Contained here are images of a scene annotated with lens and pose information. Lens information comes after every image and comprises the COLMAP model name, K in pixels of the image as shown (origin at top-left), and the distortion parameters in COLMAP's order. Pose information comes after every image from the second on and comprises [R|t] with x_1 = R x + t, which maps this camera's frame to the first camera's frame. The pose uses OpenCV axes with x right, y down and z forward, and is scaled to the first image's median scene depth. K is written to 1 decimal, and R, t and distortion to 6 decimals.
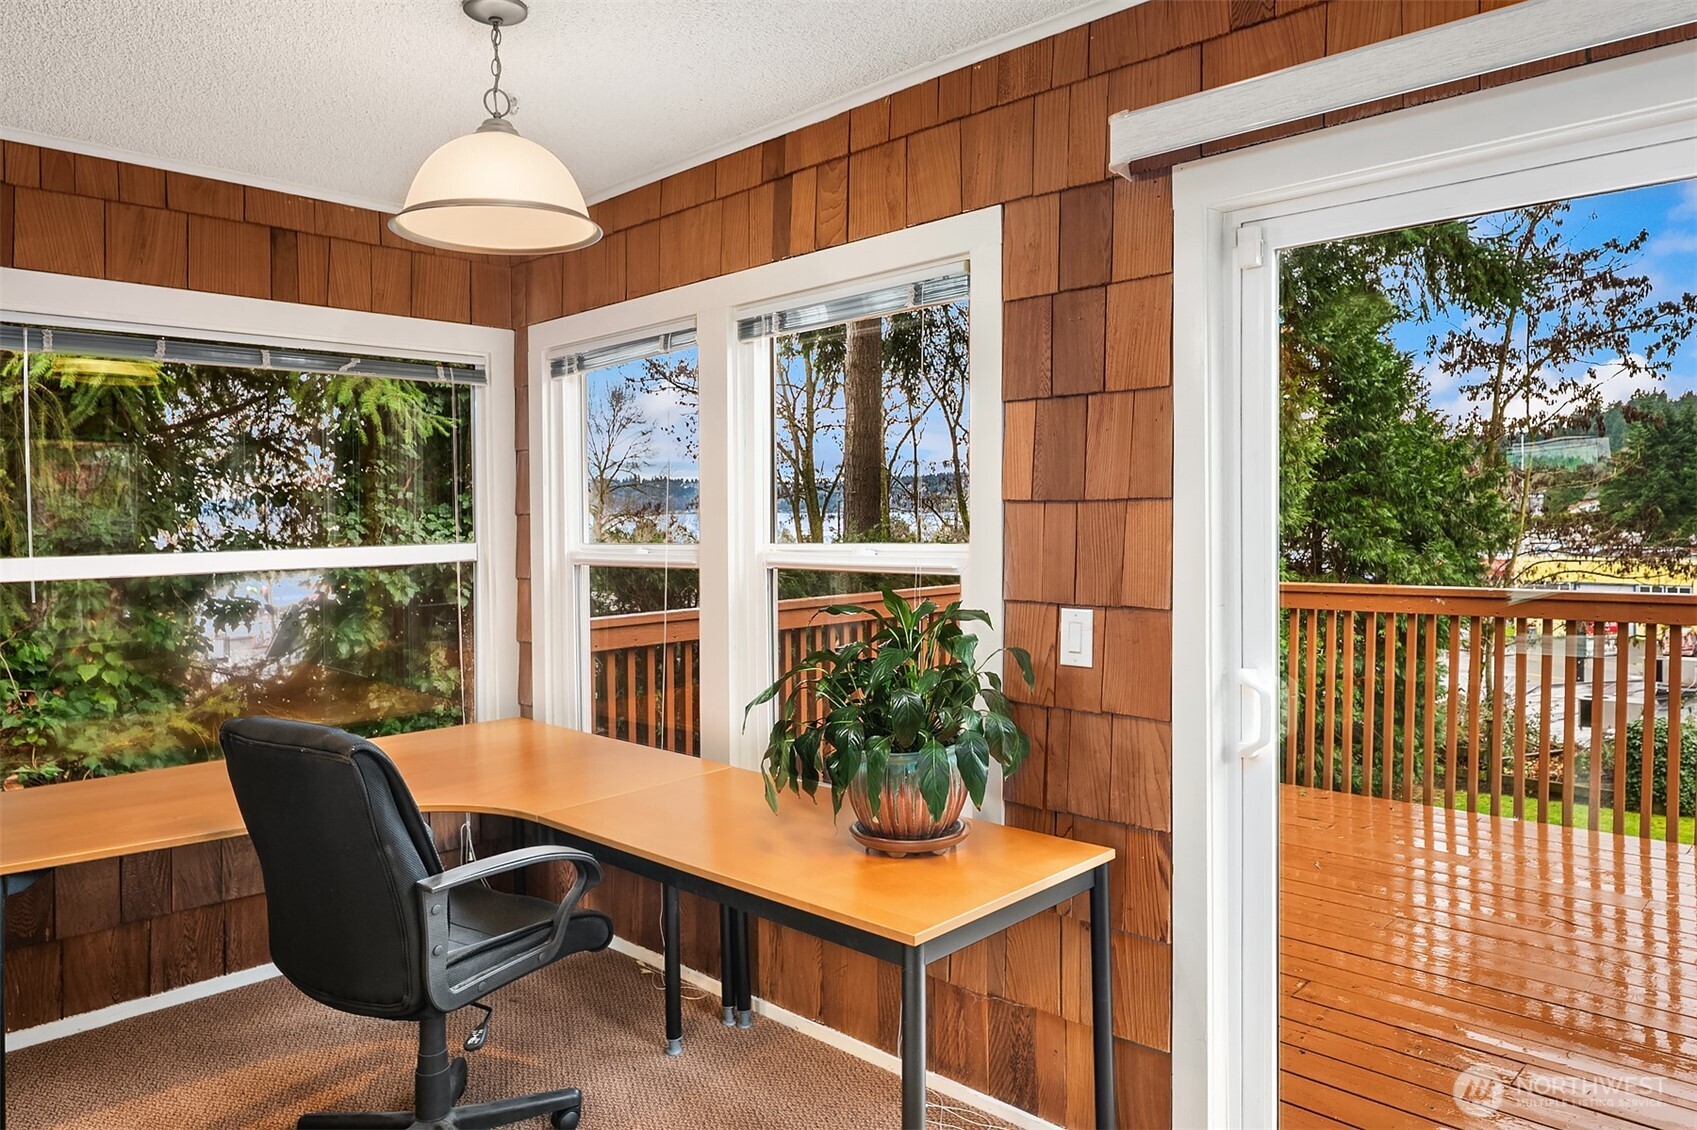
lens RADIAL K [[1123.2, 0, 823.2], [0, 1123.2, 534.9], [0, 0, 1]] dist [0.010164, 0.001986]
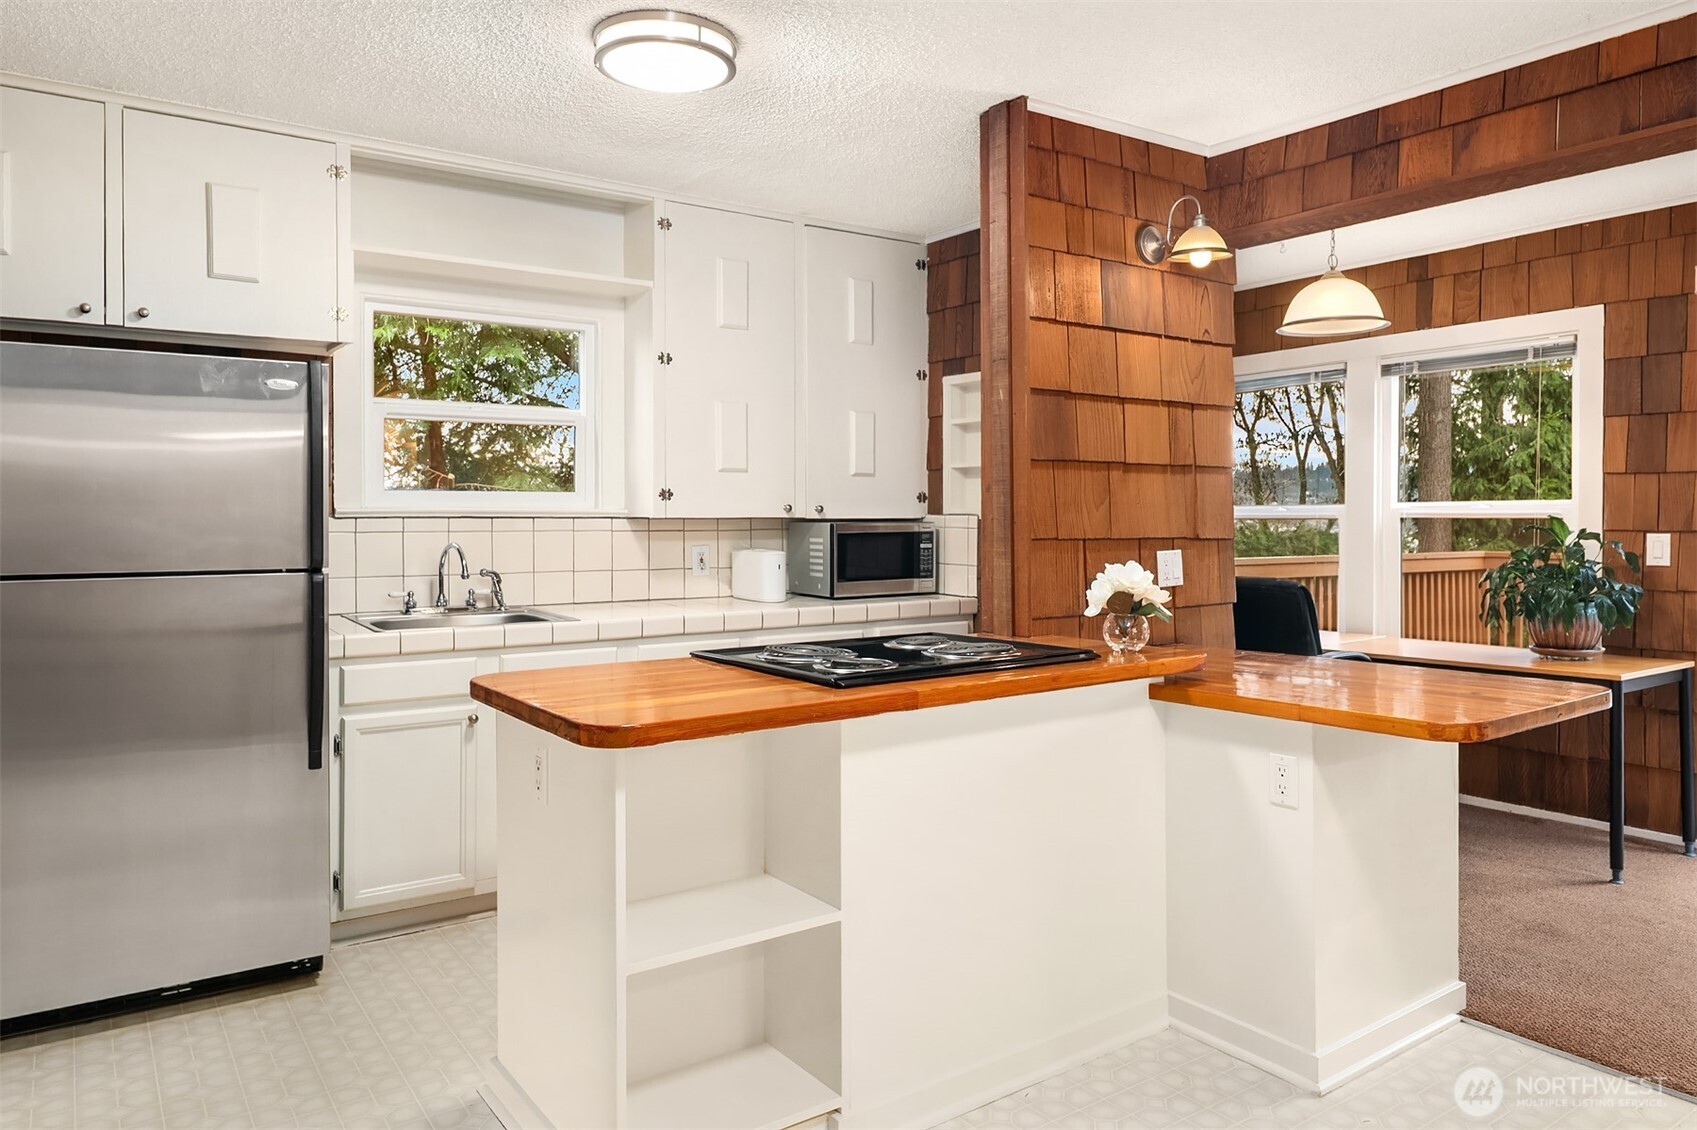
lens RADIAL K [[1130.5, 0, 854.9], [0, 1130.5, 514.5], [0, 0, 1]] dist [-0.000209, -0.000525]
pose [[0.982587, 0.011107, -0.185470, -0.106755], [-0.013862, 0.999812, -0.013564, 0.012001], [0.185285, 0.015899, 0.982556, -0.152876]]
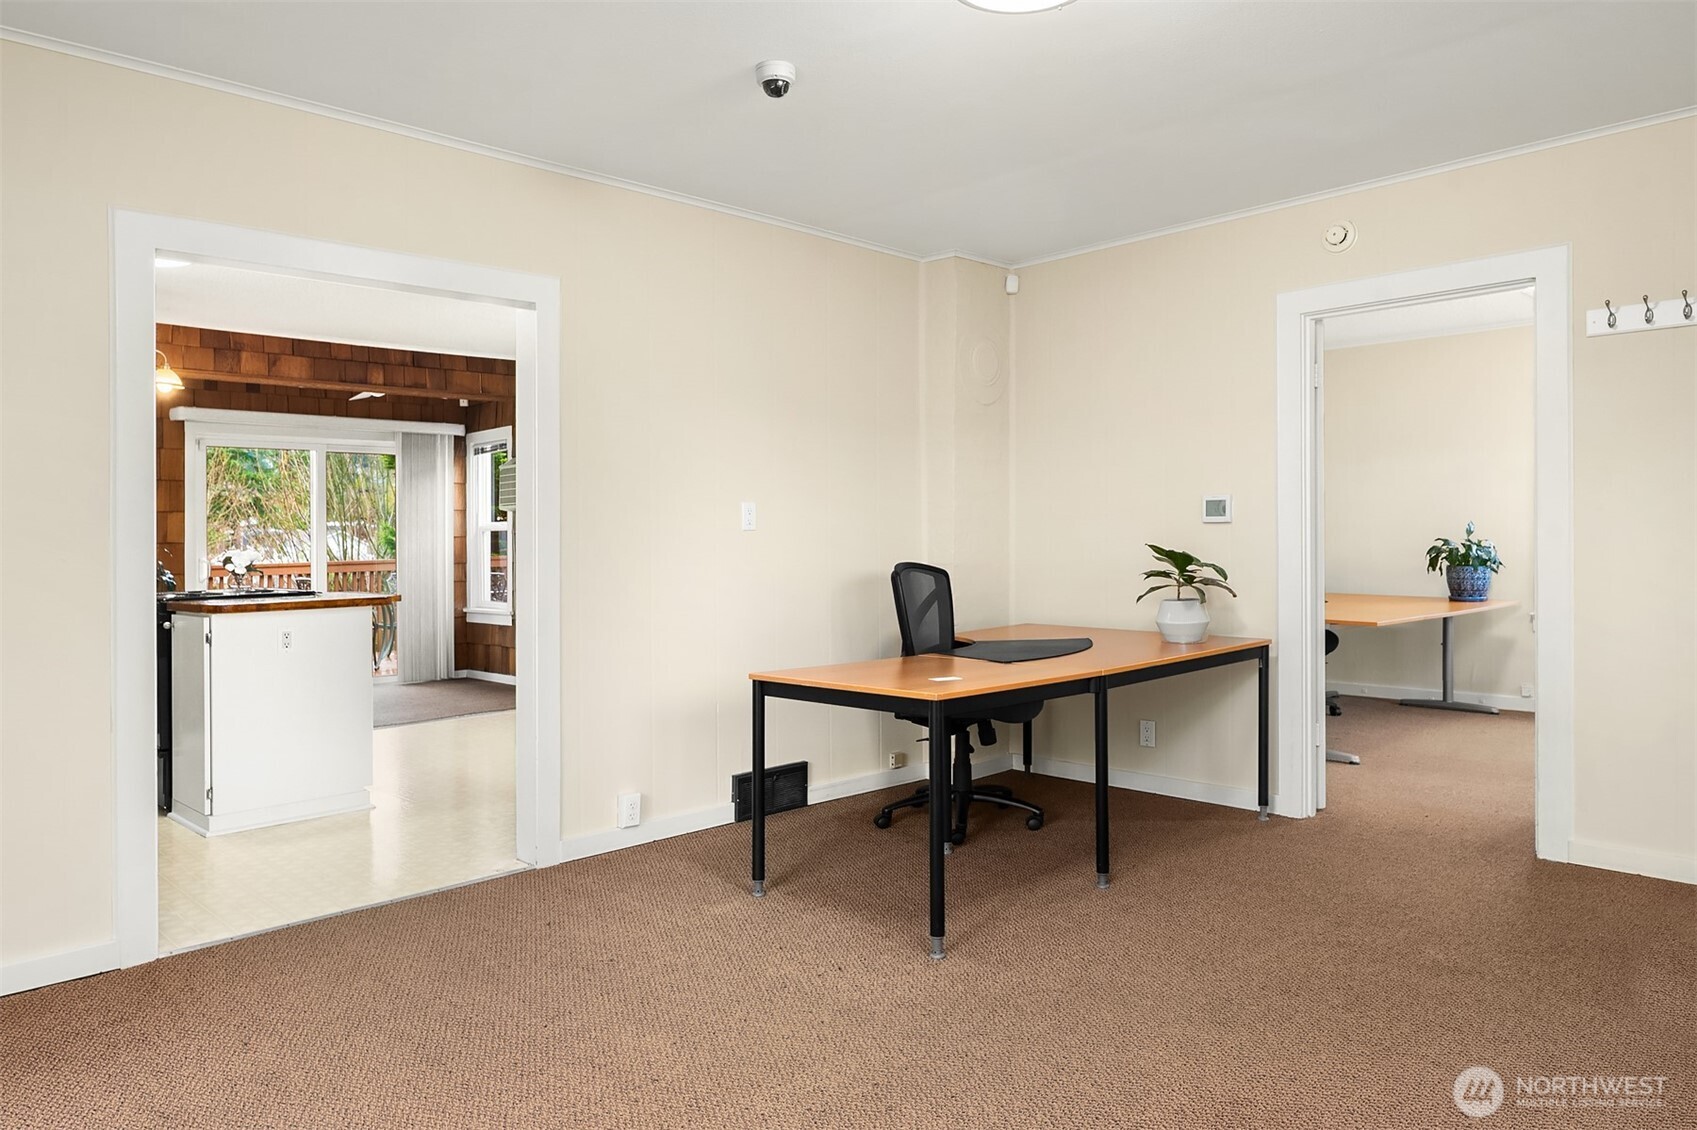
lens RADIAL K [[1130.5, 0, 854.9], [0, 1130.5, 514.5], [0, 0, 1]] dist [-0.000209, -0.000525]
pose [[0.036293, 0.041119, 0.998495, -0.458891], [0.040246, 0.998282, -0.042574, 0.030699], [-0.998530, 0.041730, 0.034576, -0.179448]]
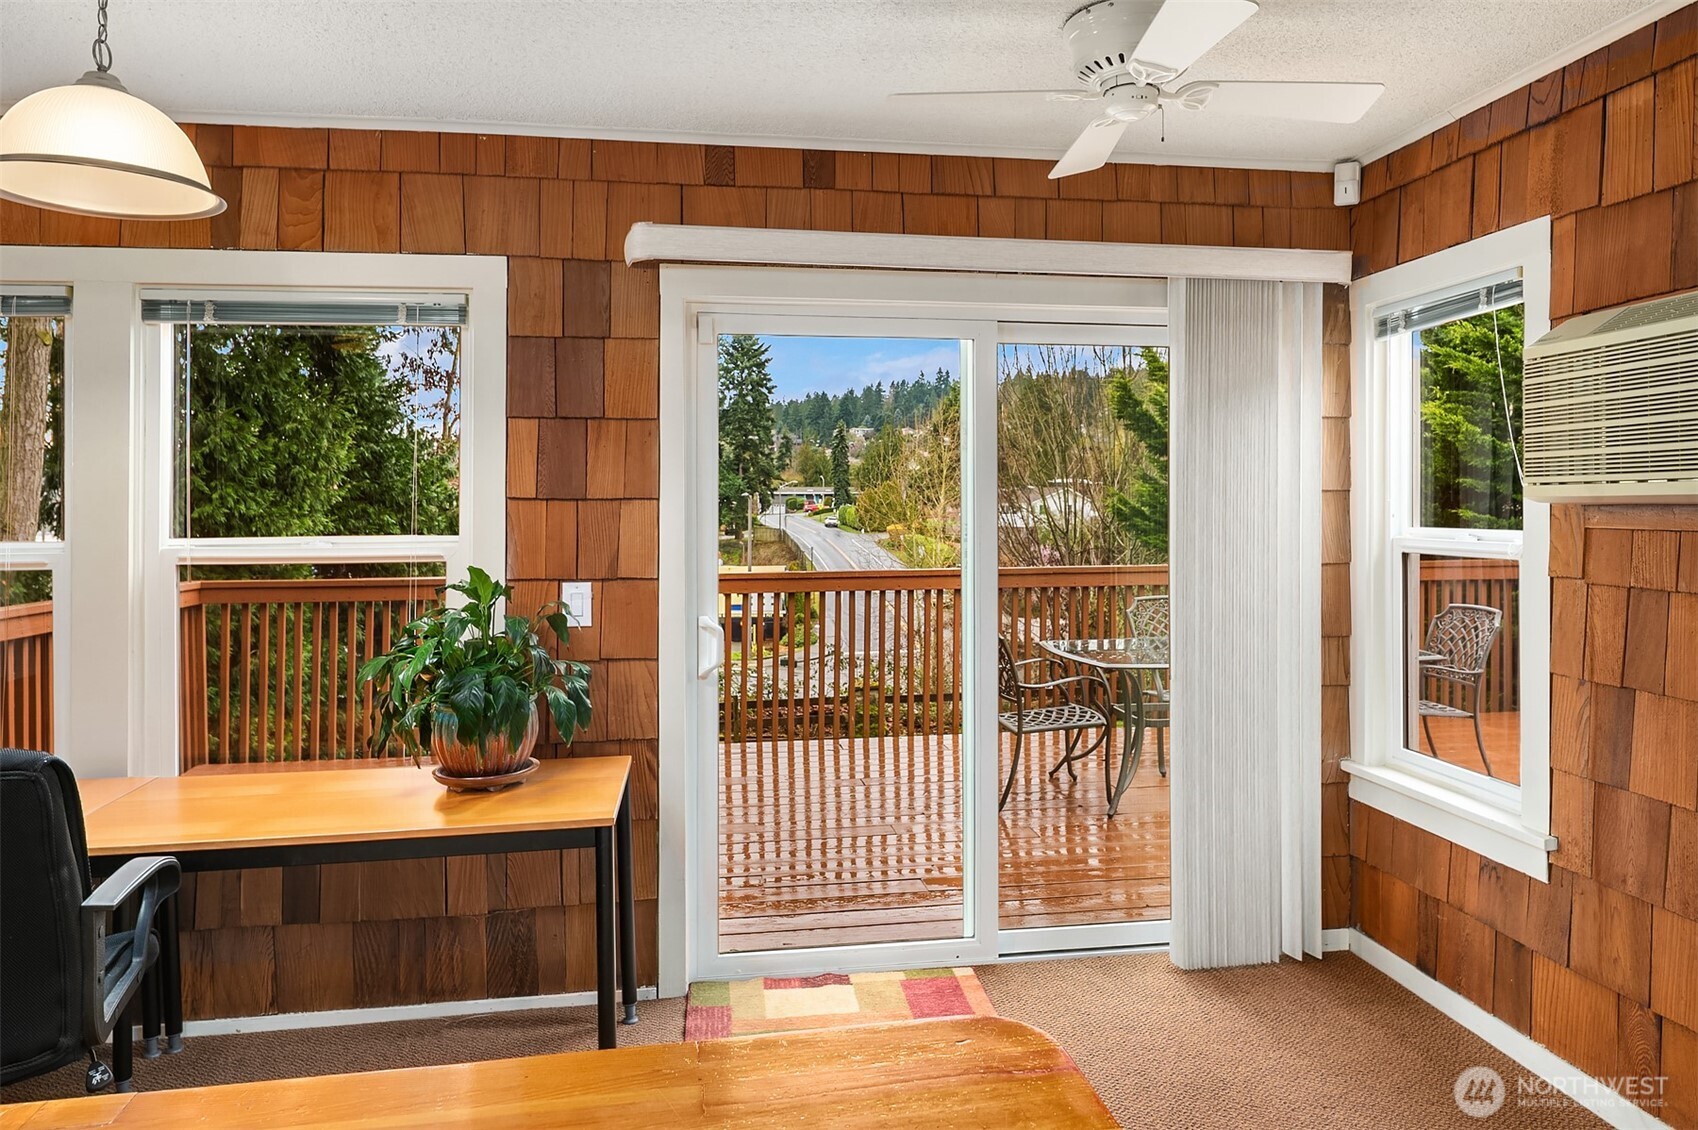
lens RADIAL K [[1131.2, 0, 855.4], [0, 1131.2, 514.5], [0, 0, 1]] dist [-0.000209, -0.000525]
pose [[0.603653, 0.010604, 0.797177, -0.095889], [0.009870, 0.999736, -0.020773, 0.002700], [-0.797186, 0.020408, 0.603388, -0.006639]]
